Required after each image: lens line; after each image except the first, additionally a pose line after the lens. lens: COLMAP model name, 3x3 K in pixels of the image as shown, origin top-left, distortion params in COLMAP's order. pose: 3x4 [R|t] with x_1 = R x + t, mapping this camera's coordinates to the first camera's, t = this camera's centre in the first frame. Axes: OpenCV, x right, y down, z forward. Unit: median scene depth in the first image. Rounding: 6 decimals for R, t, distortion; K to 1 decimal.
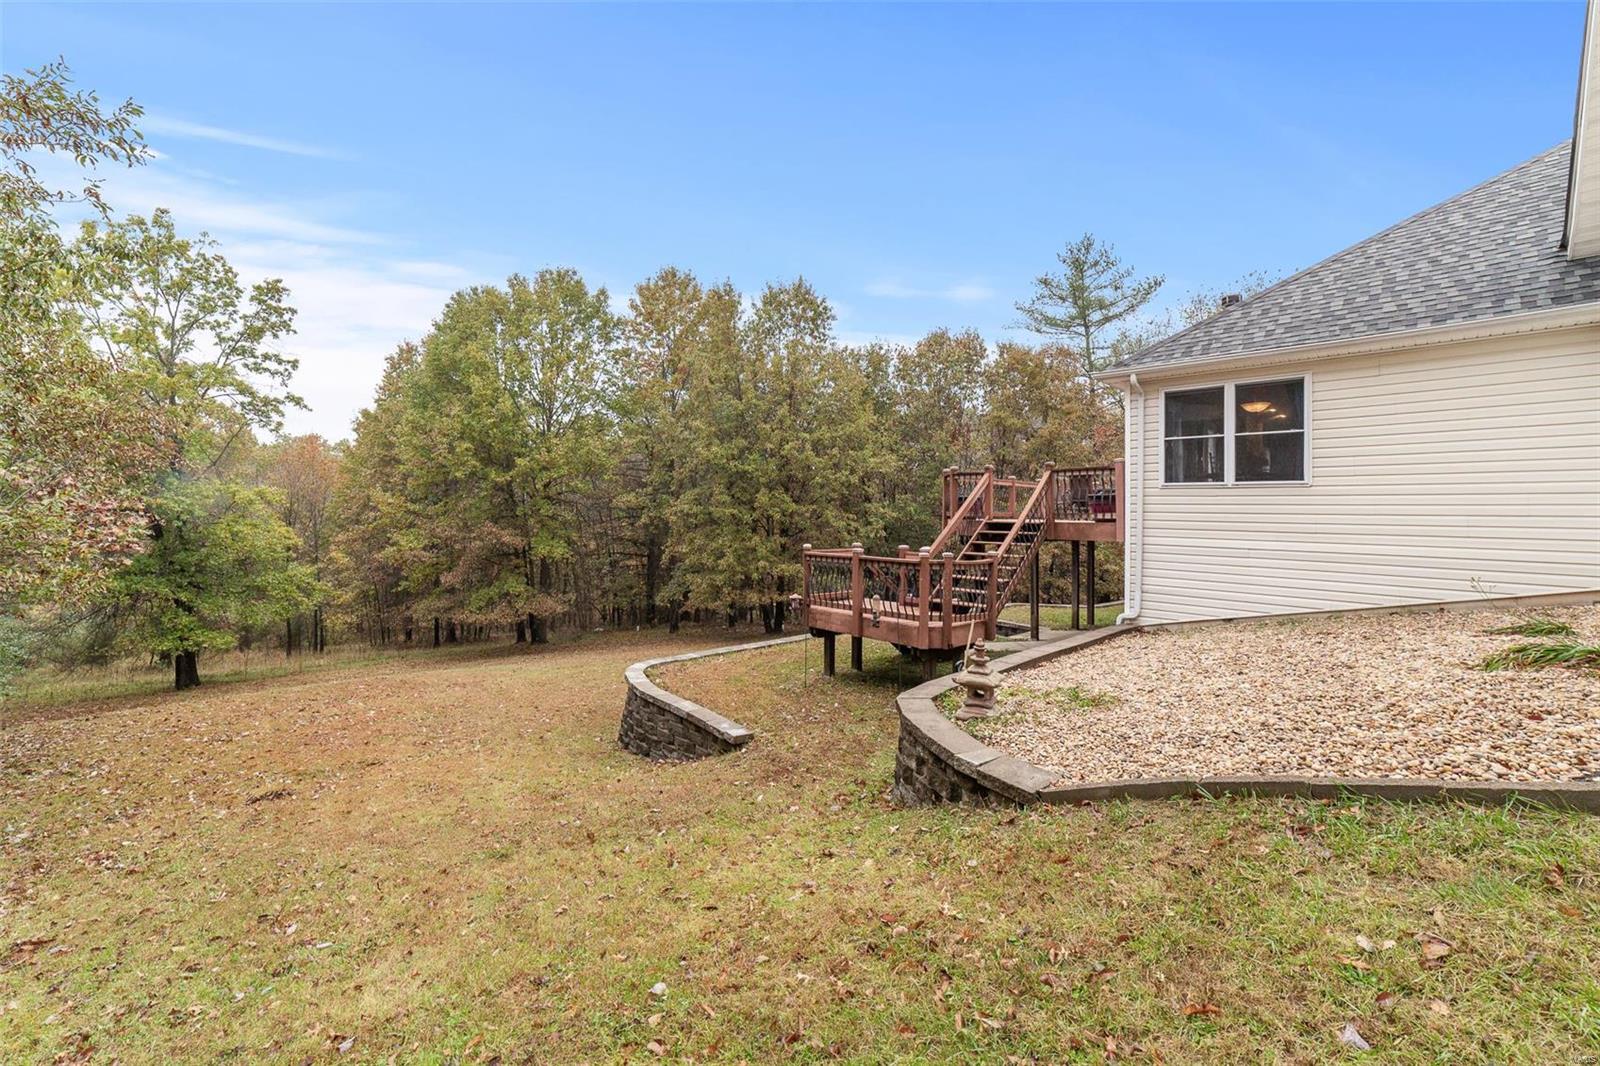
lens RADIAL K [[614.6, 0, 797.4], [0, 614.6, 529.4], [0, 0, 1]] dist [-0.027499, 0.010903]
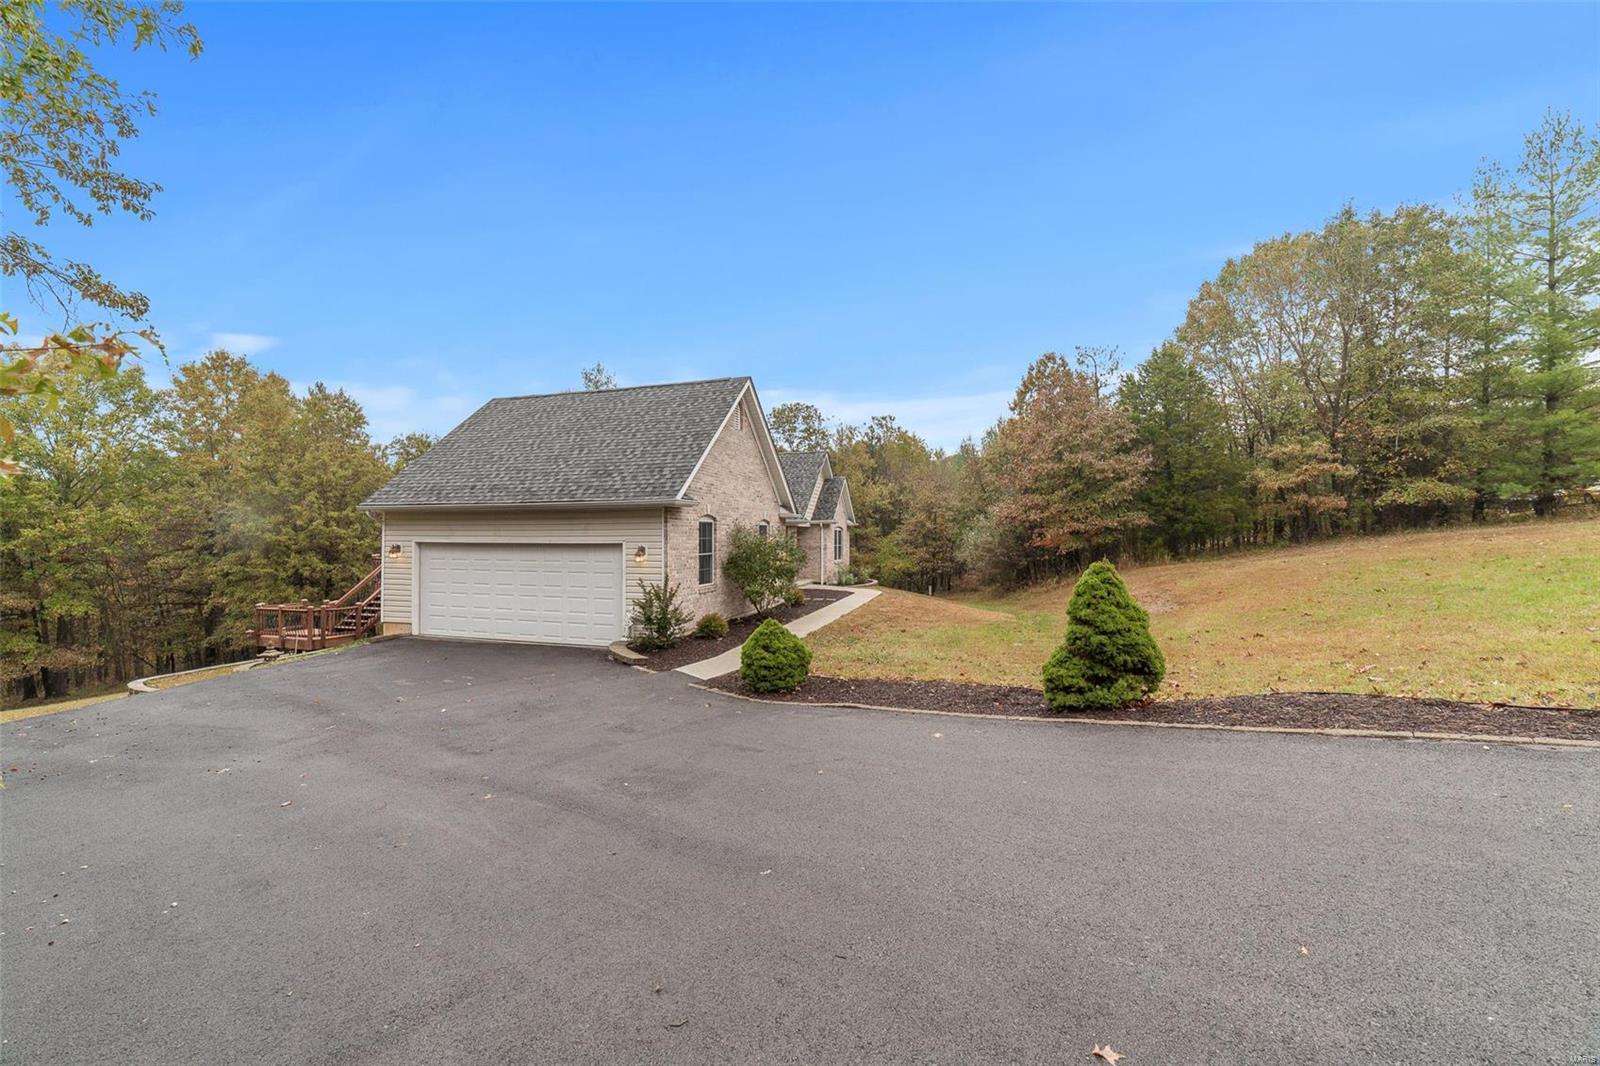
lens RADIAL K [[614.6, 0, 797.4], [0, 614.6, 529.4], [0, 0, 1]] dist [-0.027499, 0.010903]
pose [[0.883019, -0.013957, 0.469129, 0.226936], [0.028074, 0.999339, -0.023110, -0.043738], [-0.468497, 0.033577, 0.882827, -0.537936]]
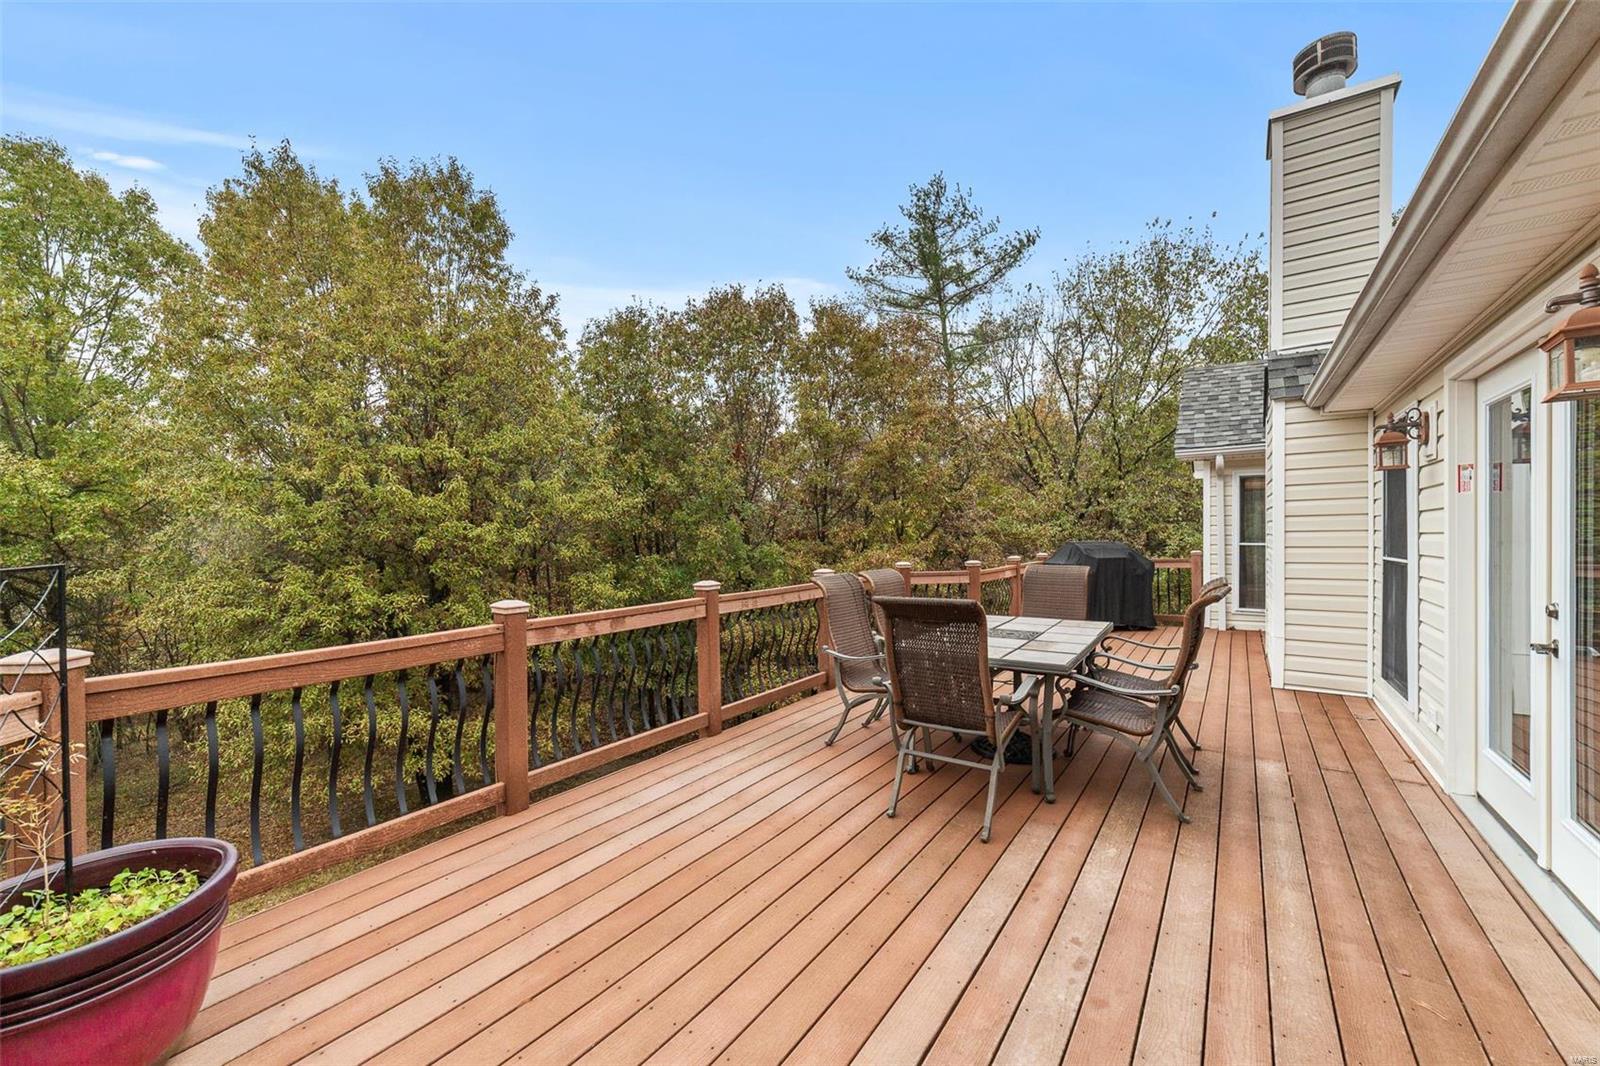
lens RADIAL K [[614.6, 0, 797.4], [0, 614.6, 529.4], [0, 0, 1]] dist [-0.027499, 0.010903]
pose [[0.978588, -0.028612, 0.203832, 0.167420], [0.033959, 0.999164, -0.022780, -0.053740], [-0.203010, 0.029214, 0.978741, 0.367874]]
